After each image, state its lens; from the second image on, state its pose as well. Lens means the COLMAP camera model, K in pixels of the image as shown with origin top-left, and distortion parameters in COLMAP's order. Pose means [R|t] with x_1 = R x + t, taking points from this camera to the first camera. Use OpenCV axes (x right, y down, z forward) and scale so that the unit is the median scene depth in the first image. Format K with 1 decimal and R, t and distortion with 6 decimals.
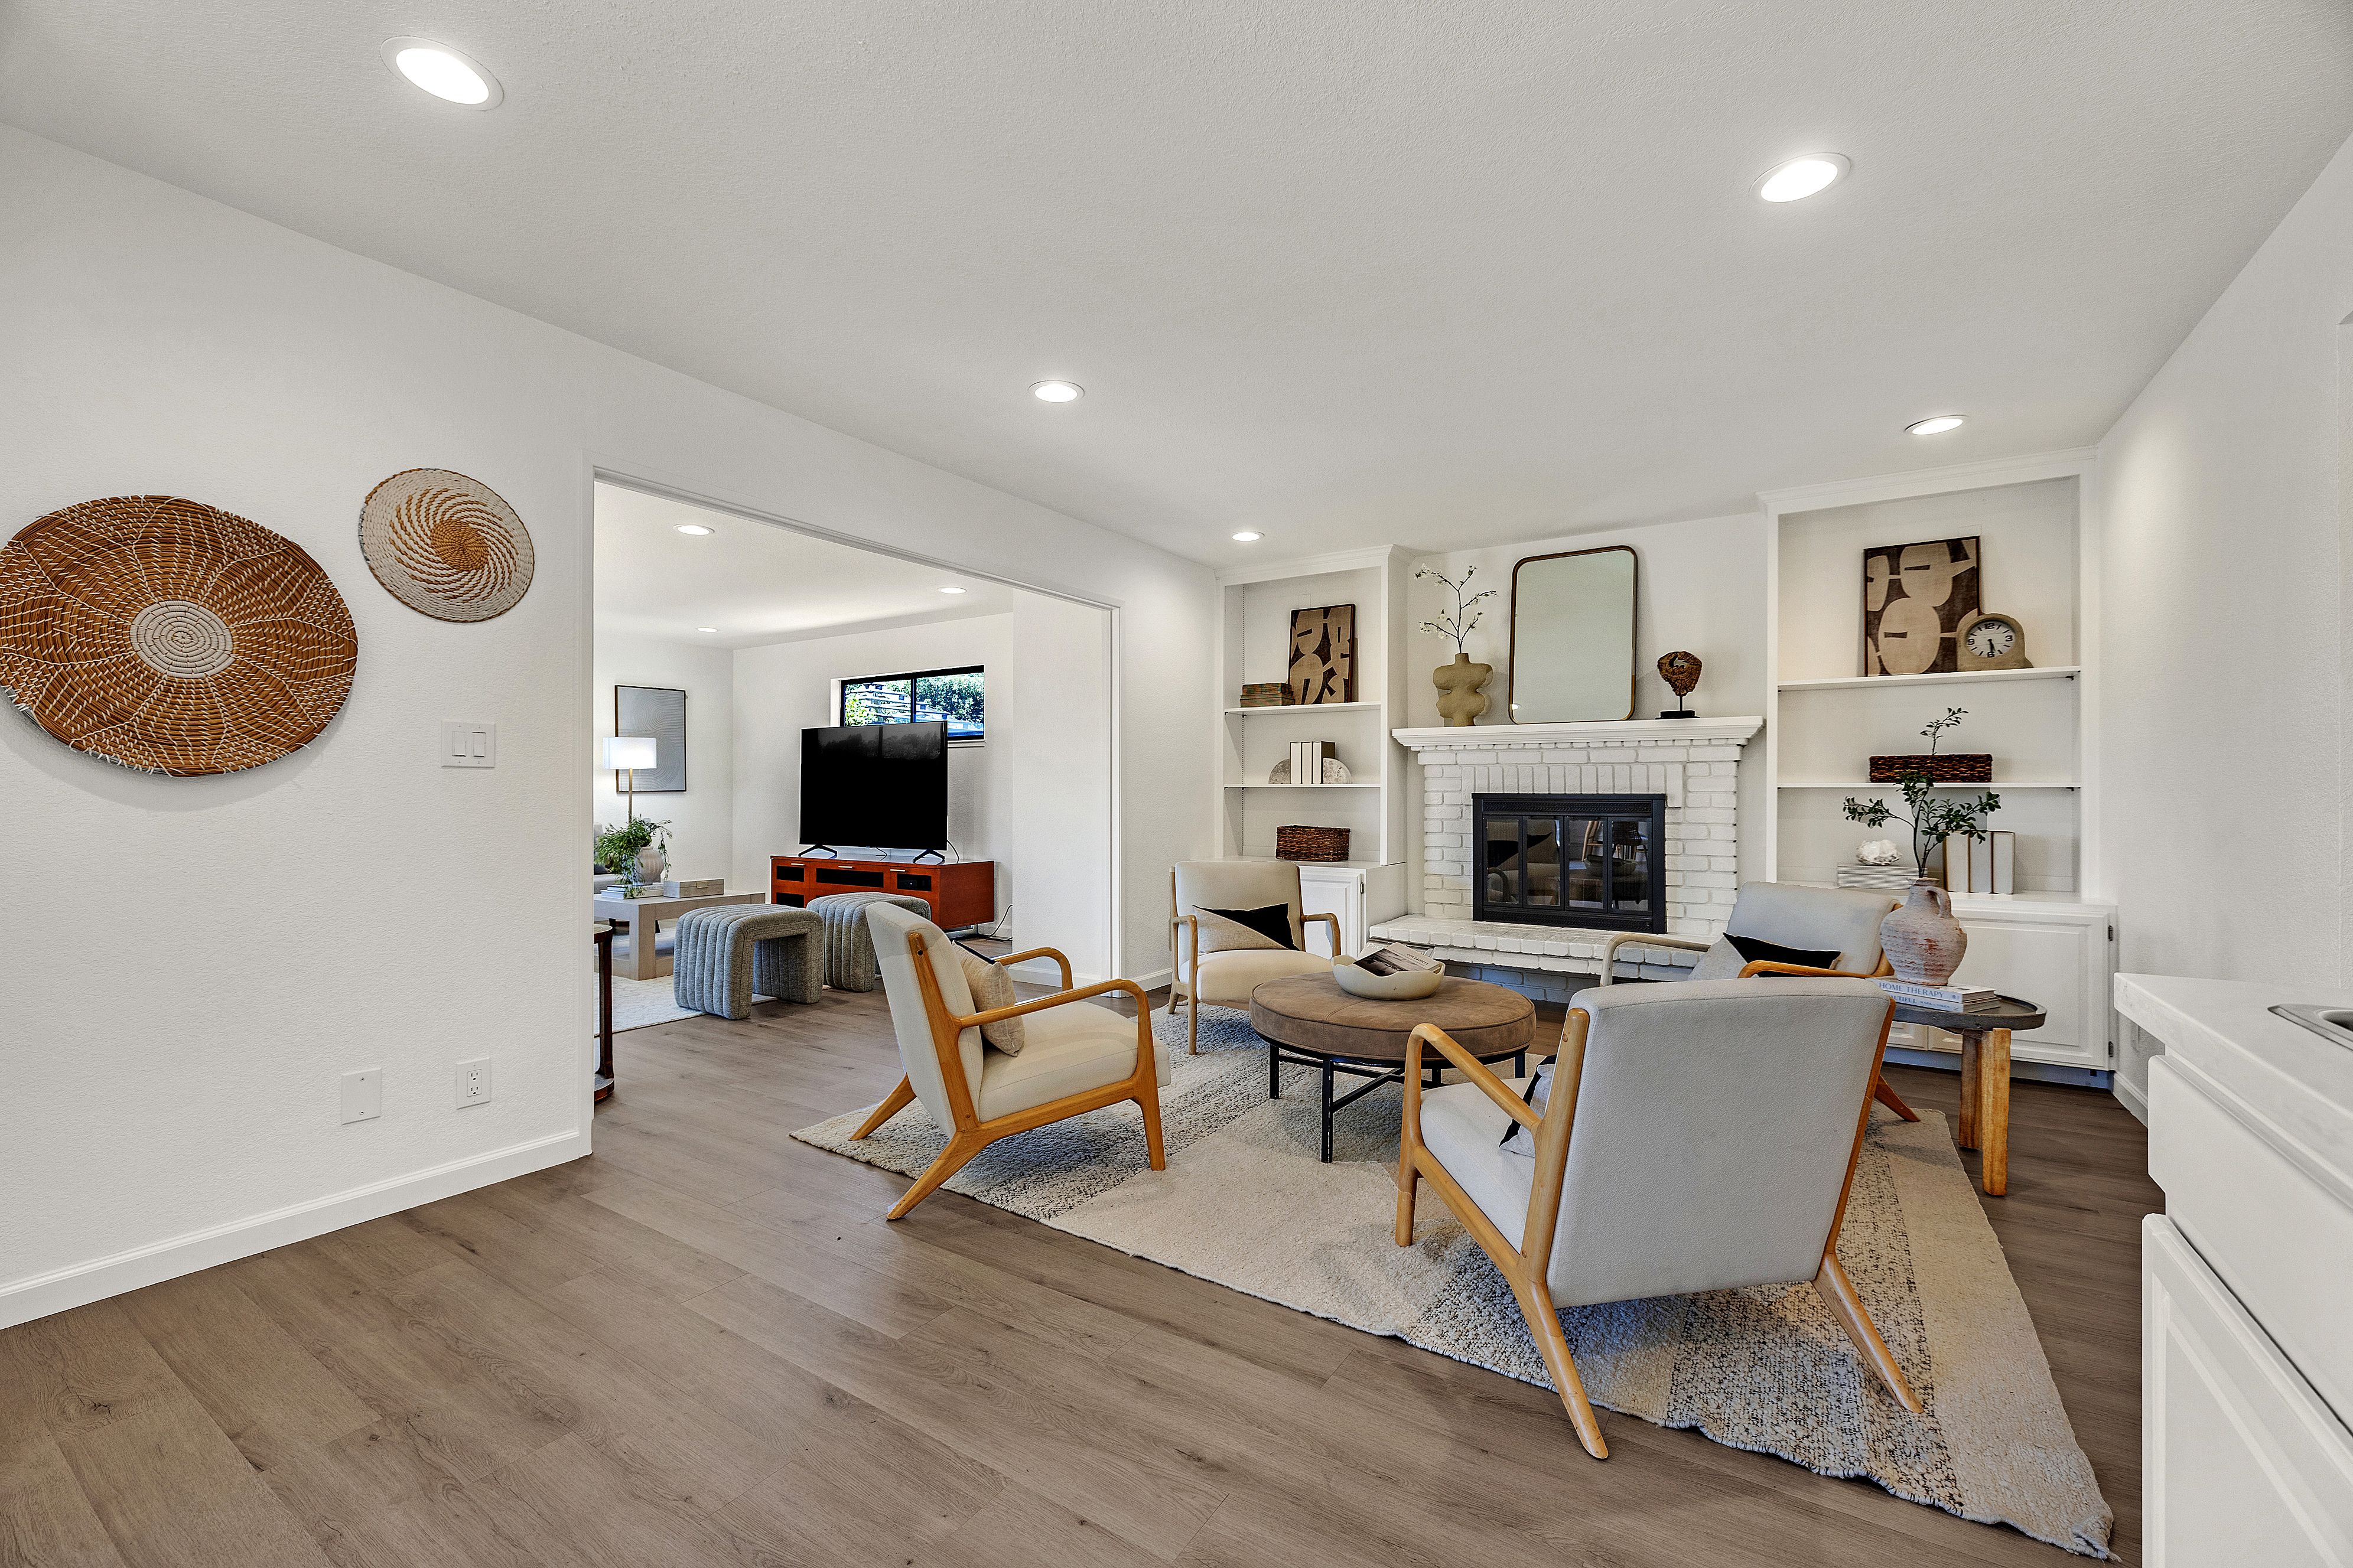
lens RADIAL K [[989.0, 0, 1179.8], [0, 989.0, 788.6], [0, 0, 1]] dist [0.011554, 0.000046]
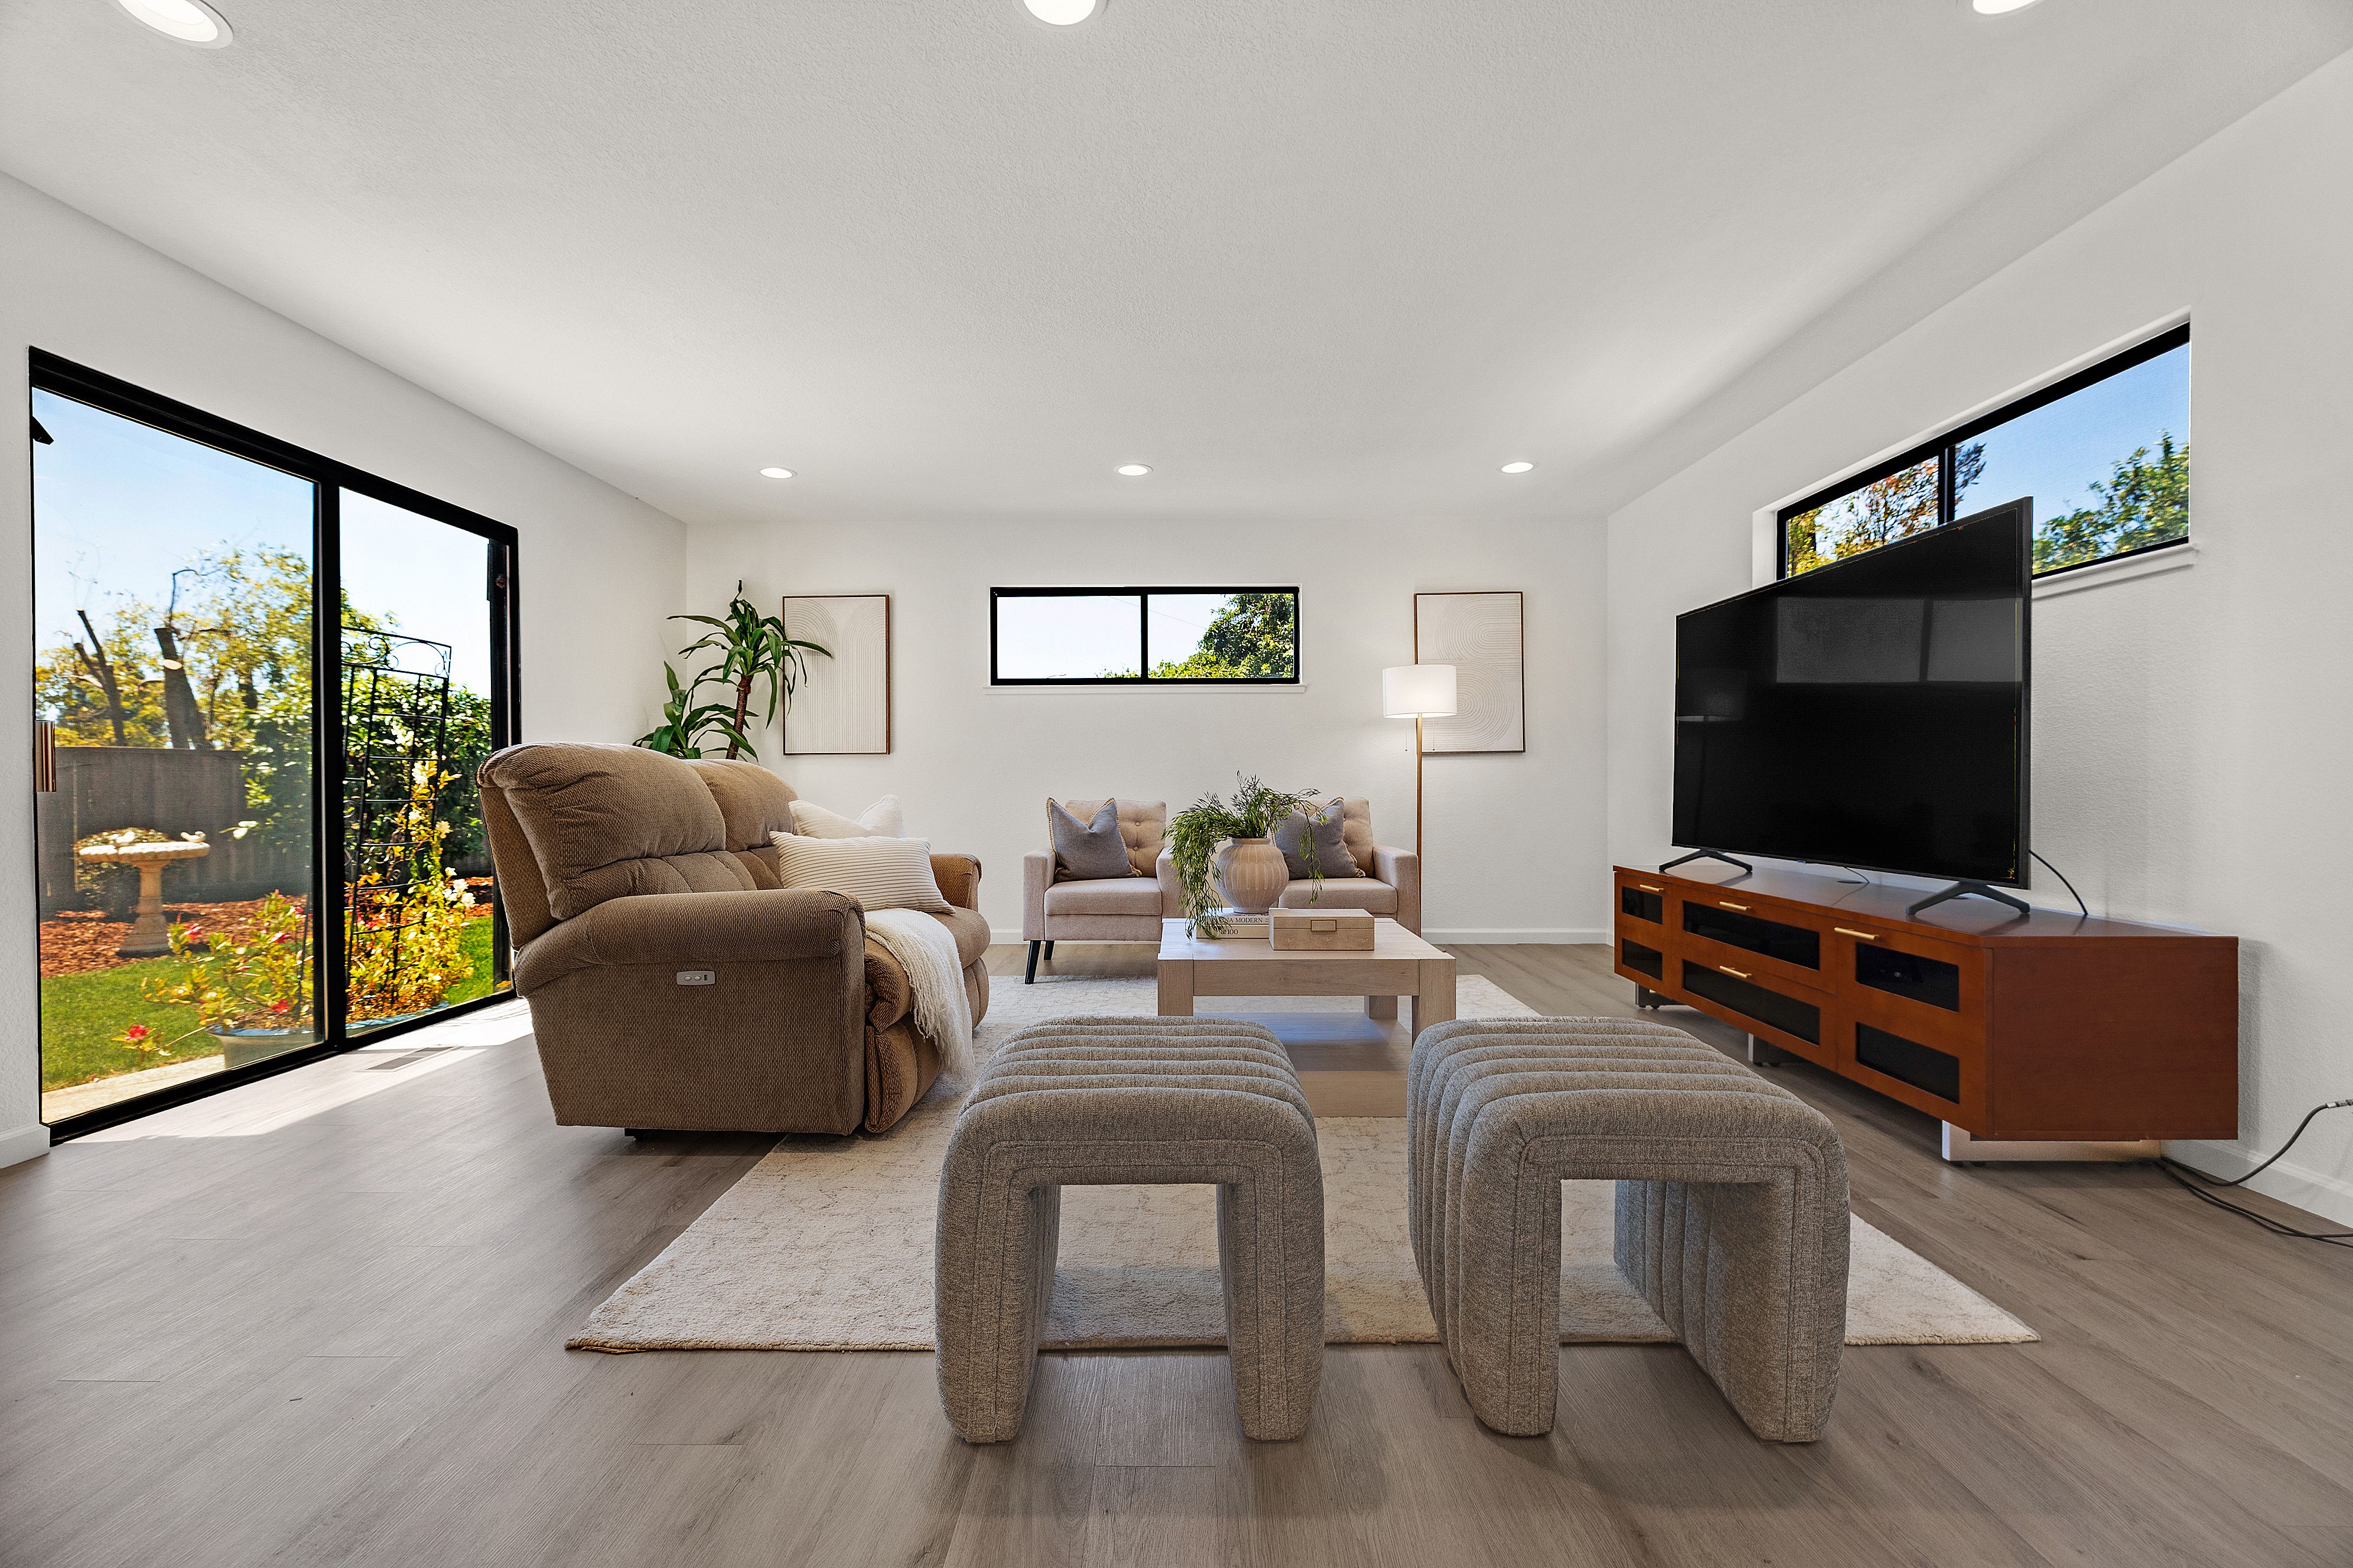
lens RADIAL K [[989.0, 0, 1188.0], [0, 989.0, 786.7], [0, 0, 1]] dist [0.011554, 0.000046]
pose [[0.550177, -0.001387, -0.835047, -0.102352], [0.005423, 0.999983, 0.001912, 0.023919], [0.835031, -0.005581, 0.550175, 0.532040]]
